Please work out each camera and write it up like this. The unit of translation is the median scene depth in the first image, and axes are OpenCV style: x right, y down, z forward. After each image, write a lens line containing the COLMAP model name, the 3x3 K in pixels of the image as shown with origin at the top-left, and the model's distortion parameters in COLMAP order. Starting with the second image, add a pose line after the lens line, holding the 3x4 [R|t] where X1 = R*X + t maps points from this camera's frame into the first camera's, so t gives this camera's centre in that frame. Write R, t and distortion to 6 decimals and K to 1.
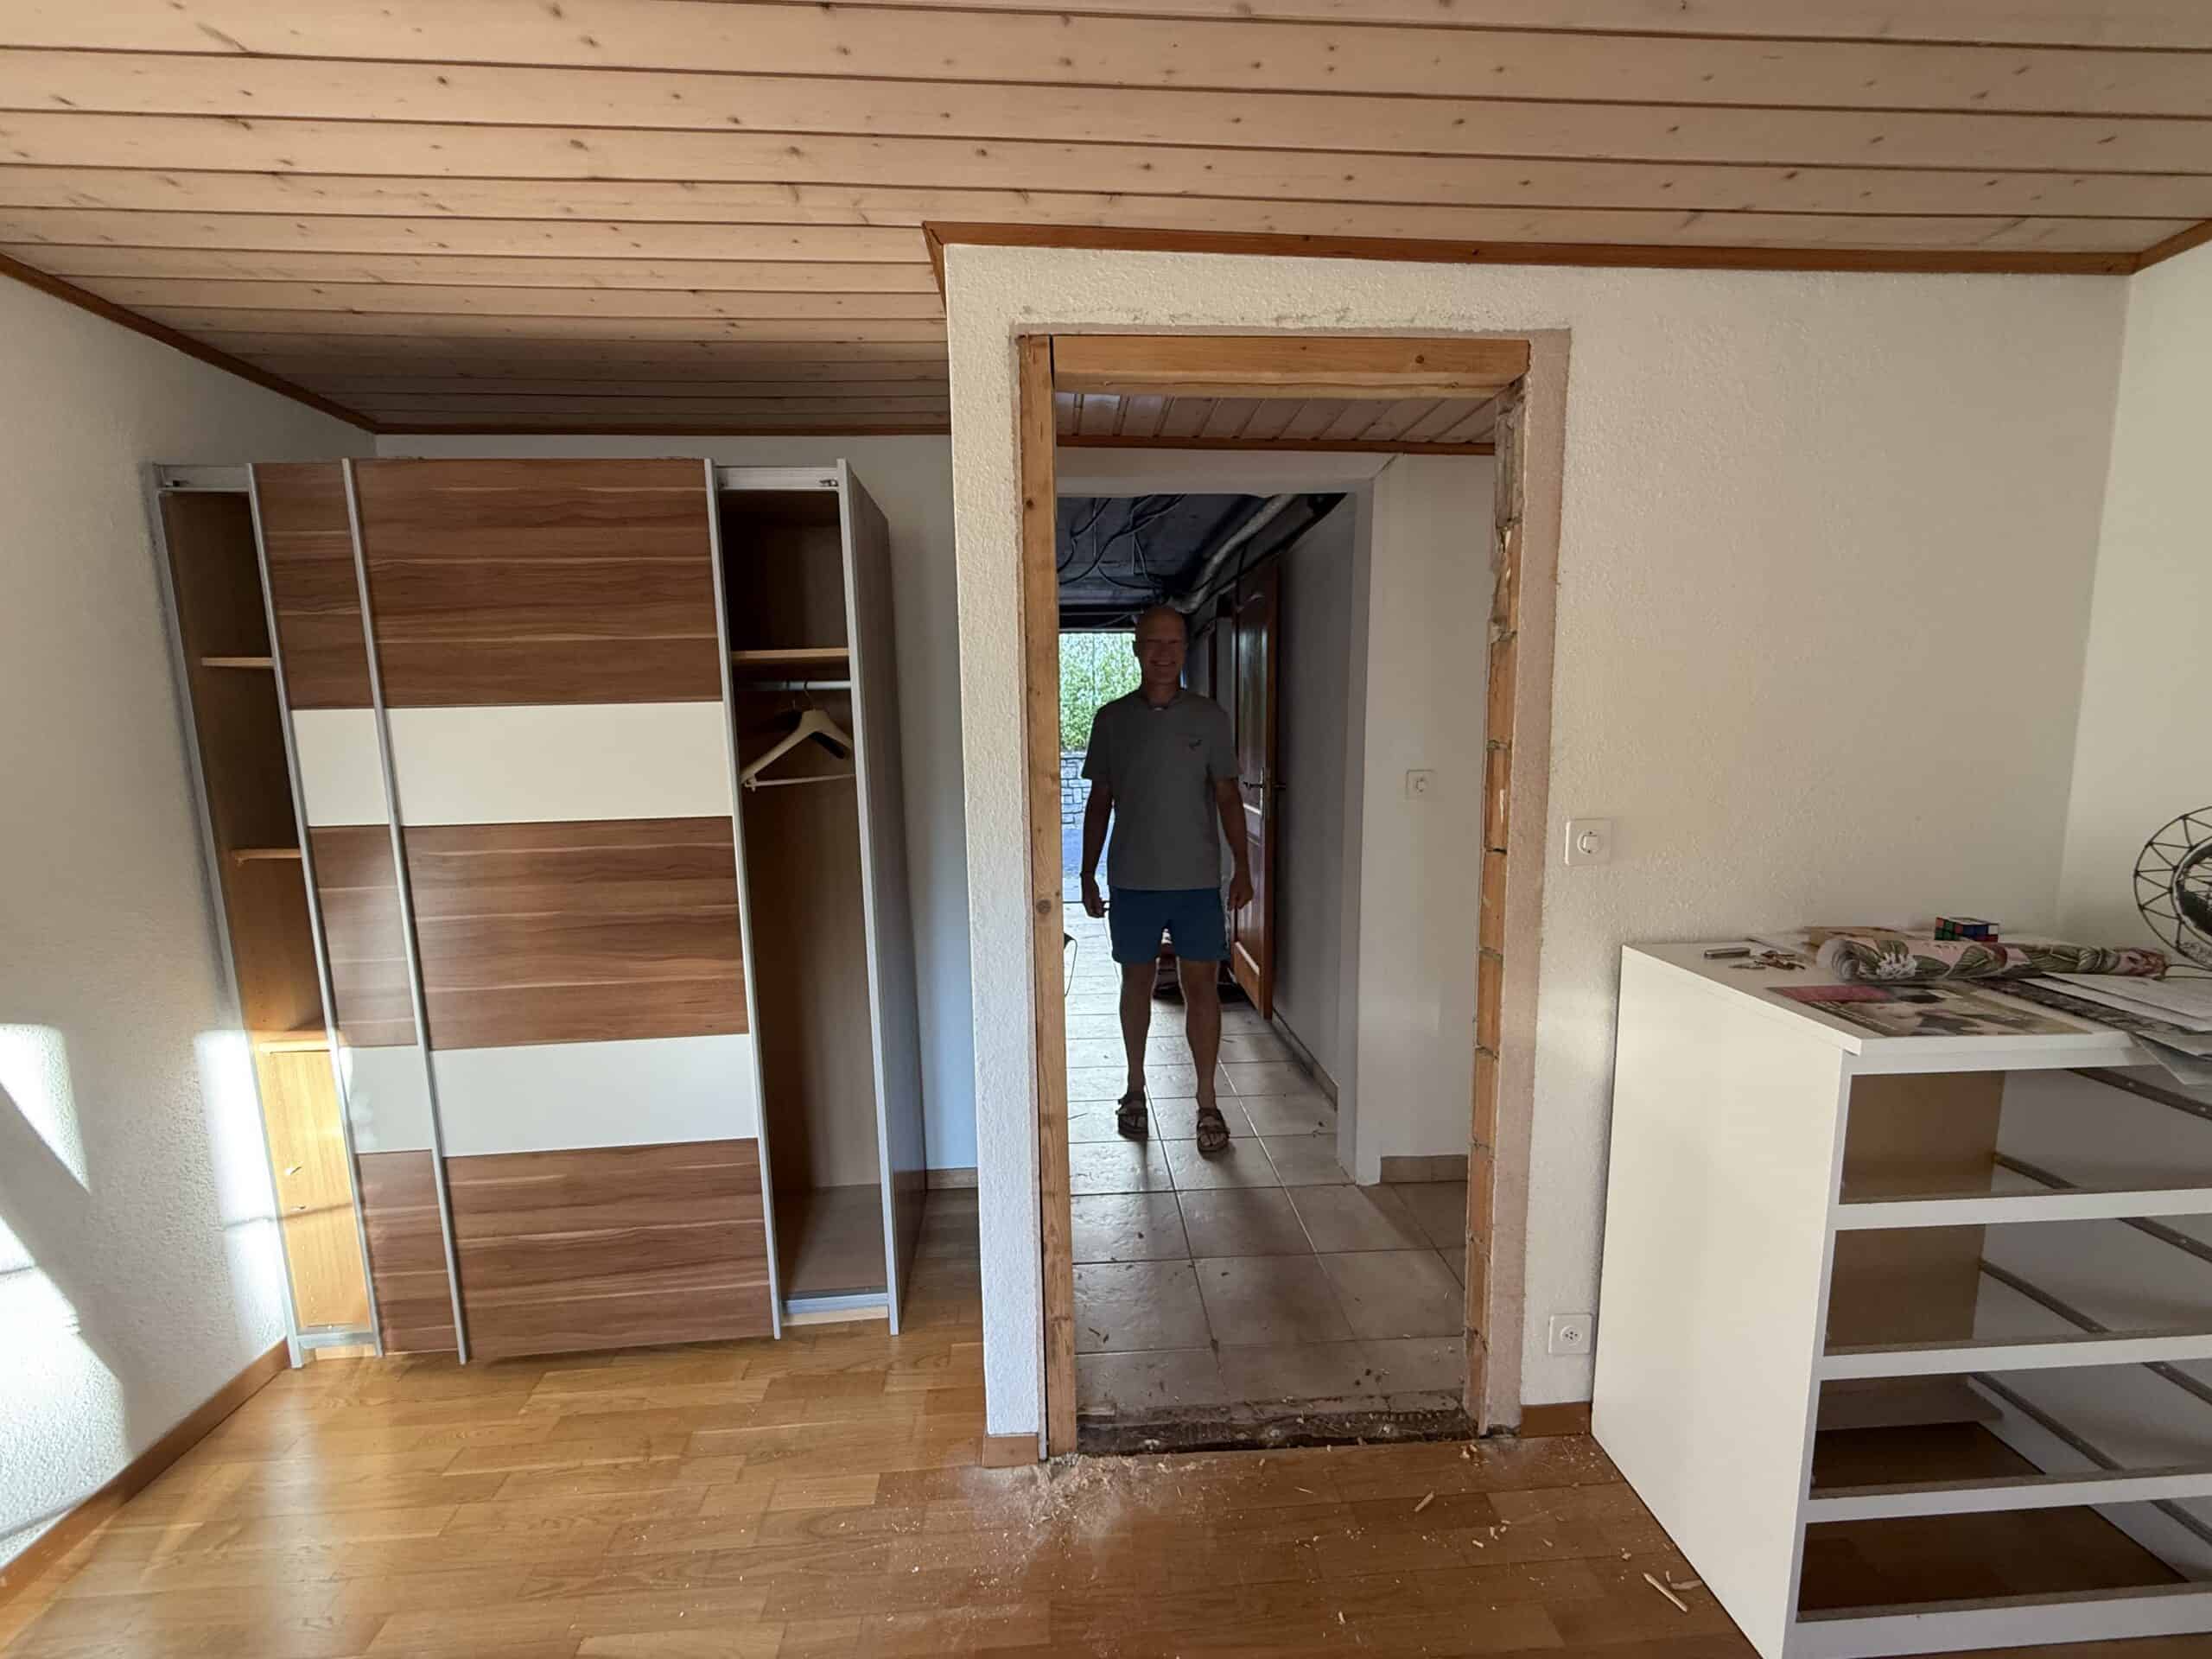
lens RADIAL K [[868.2, 0, 1053.1], [0, 868.2, 824.1], [0, 0, 1]] dist [0.001922, 0.000135]
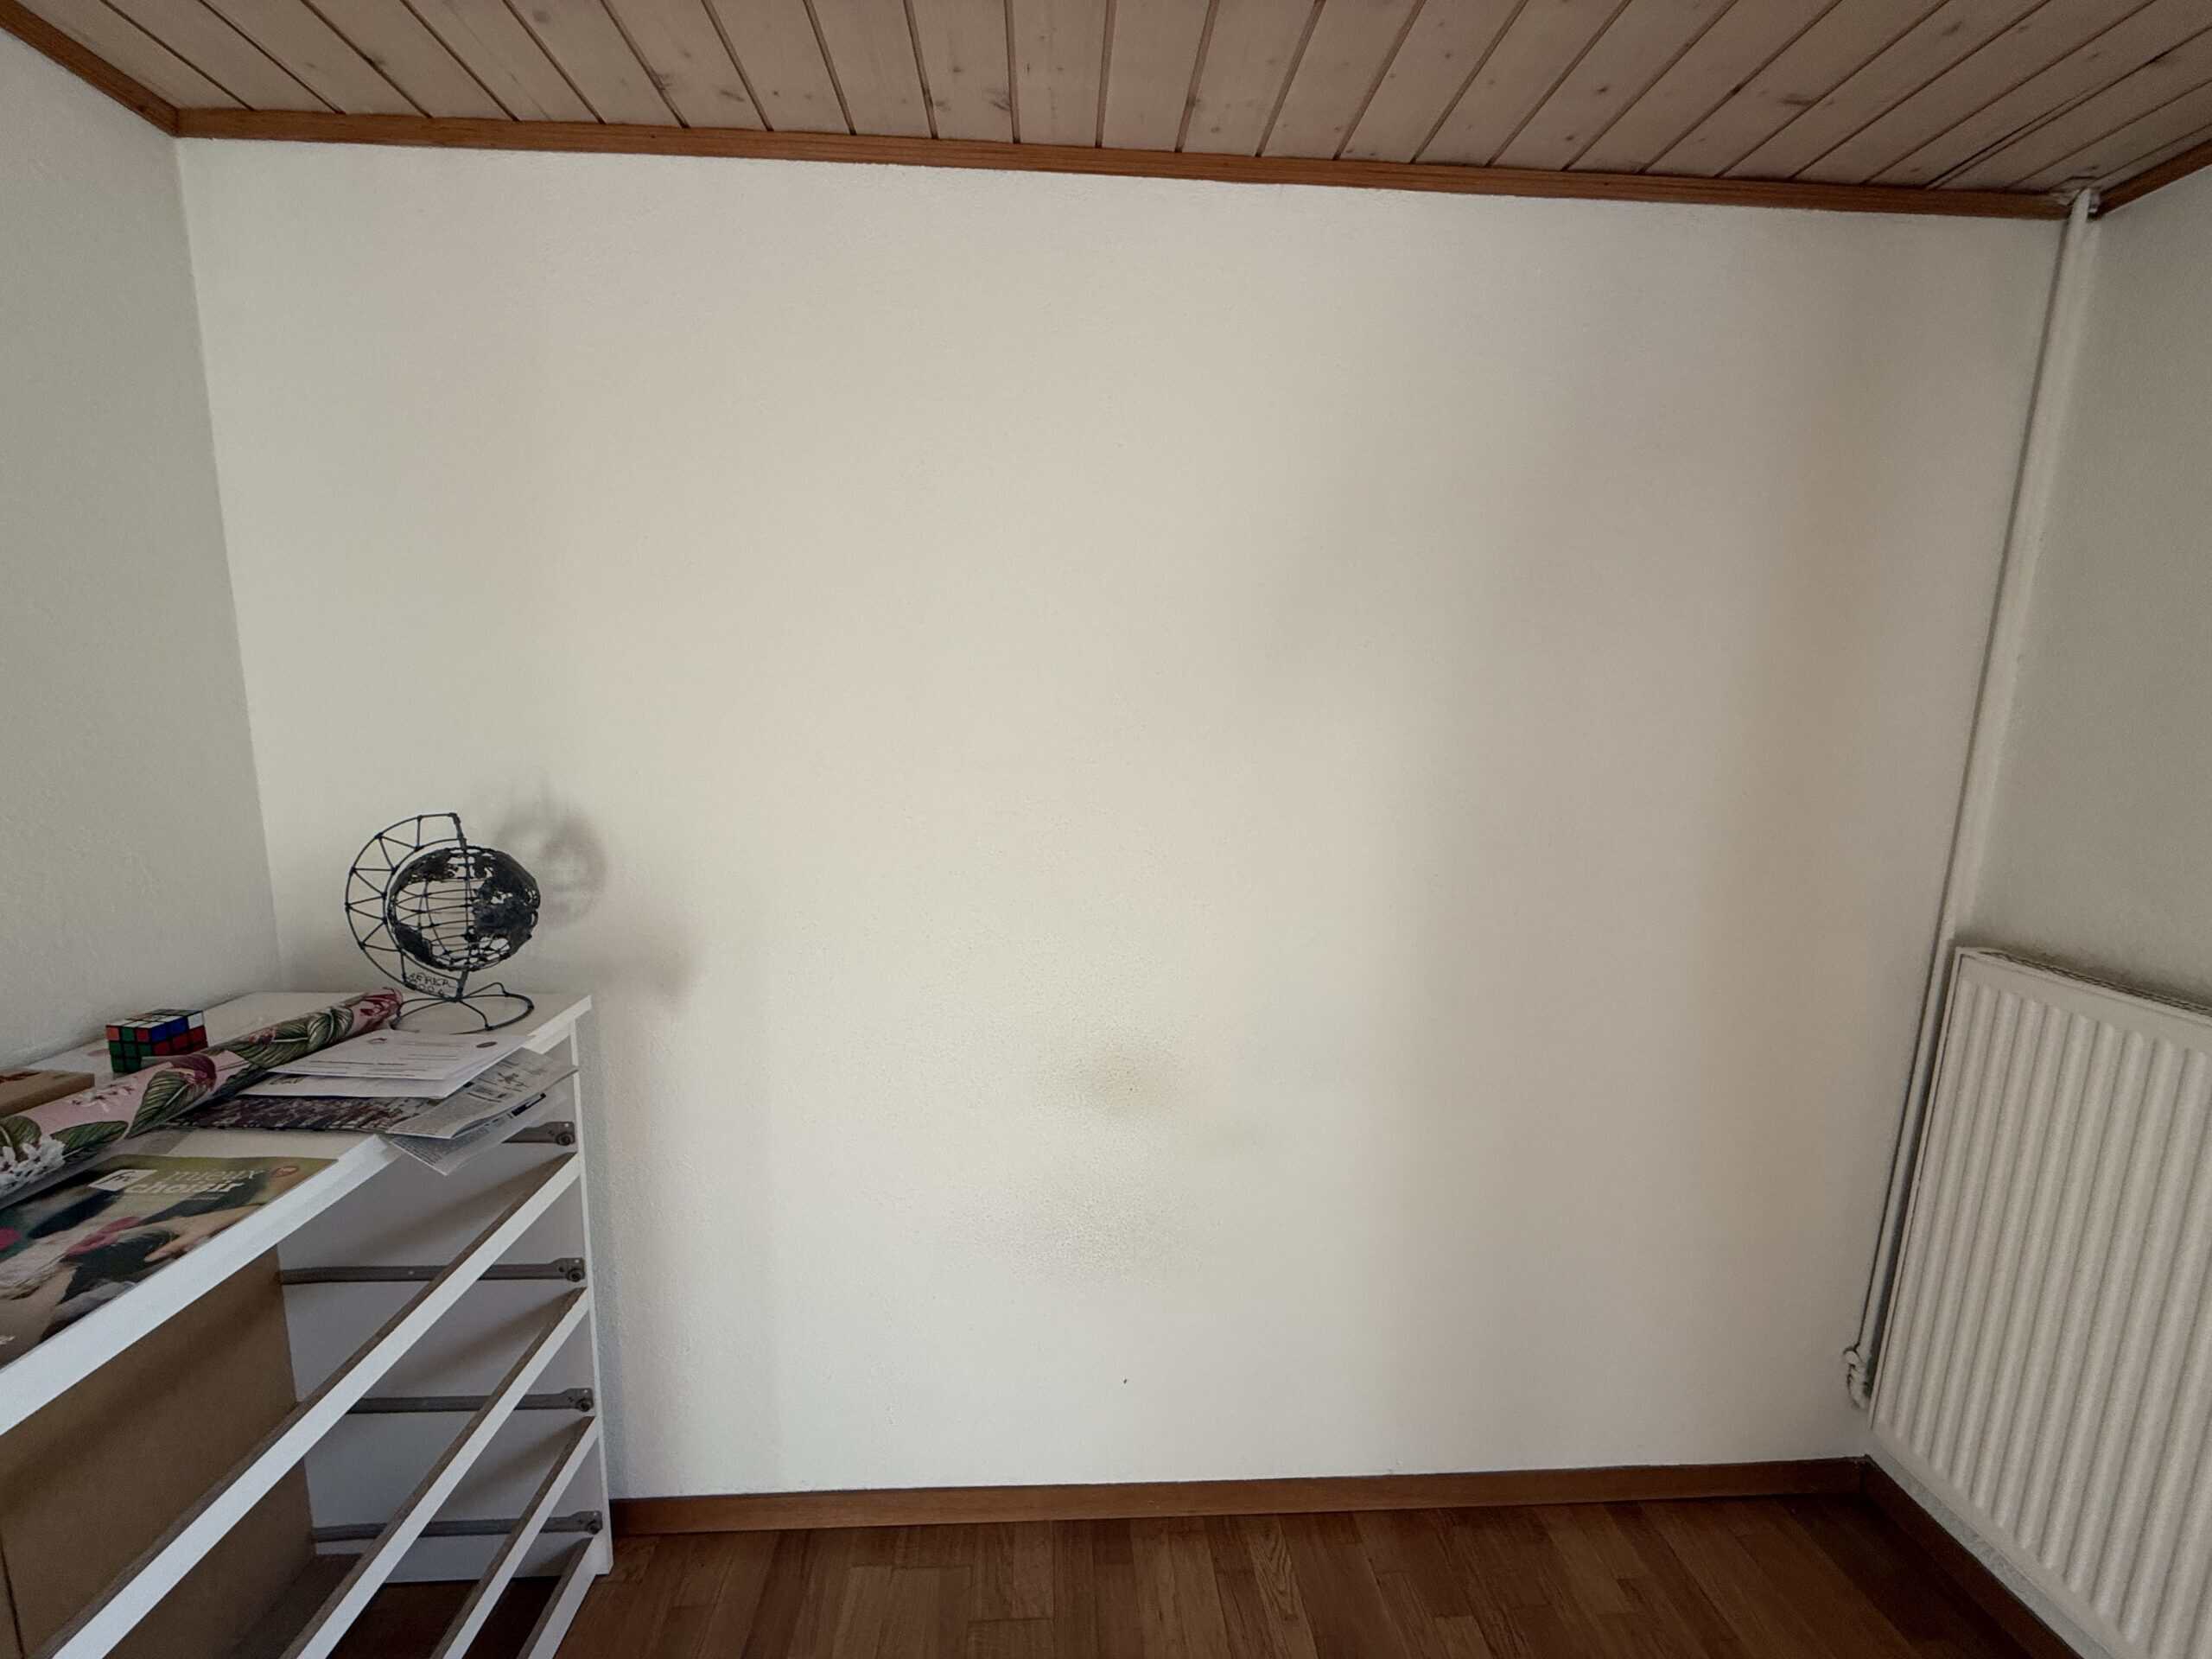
lens RADIAL K [[882.8, 0, 1138.5], [0, 882.8, 823.6], [0, 0, 1]] dist [0.002244, 0.000194]
pose [[-0.050210, -0.122381, 0.991212, 0.405502], [0.101645, 0.986685, 0.126971, -0.052417], [-0.993553, 0.107127, -0.037102, 0.293818]]
